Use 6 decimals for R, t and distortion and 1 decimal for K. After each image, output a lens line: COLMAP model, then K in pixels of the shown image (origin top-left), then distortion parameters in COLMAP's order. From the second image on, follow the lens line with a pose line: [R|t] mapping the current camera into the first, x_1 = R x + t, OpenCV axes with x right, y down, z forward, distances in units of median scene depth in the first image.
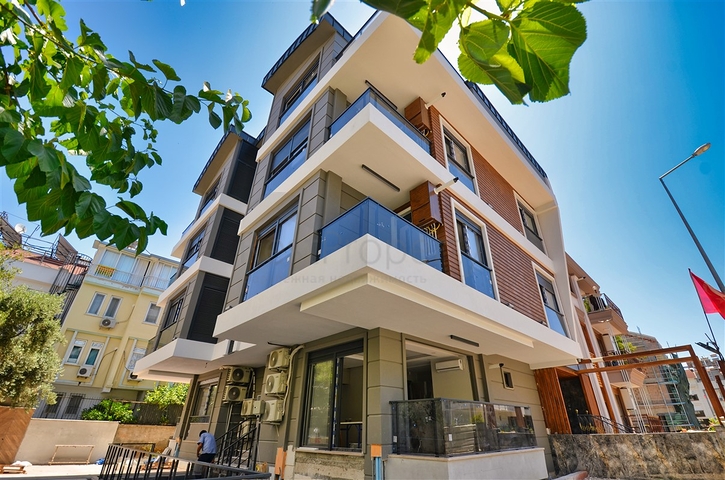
lens RADIAL K [[322.9, 0, 376.0], [0, 322.9, 247.4], [0, 0, 1]] dist [0.002443, -0.014519]
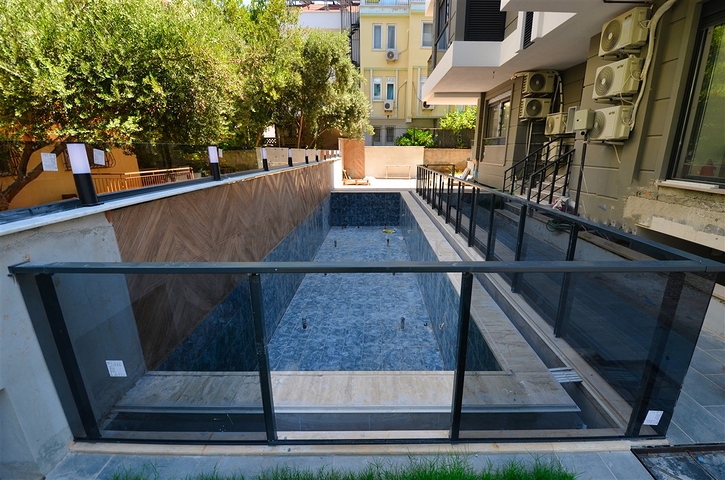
lens RADIAL K [[322.9, 0, 376.0], [0, 322.9, 247.4], [0, 0, 1]] dist [0.002443, -0.014519]
pose [[0.713836, 0.201727, -0.670630, -0.118159], [0.342482, 0.734732, 0.585555, 0.110834], [0.610855, -0.647669, 0.455390, 0.195964]]
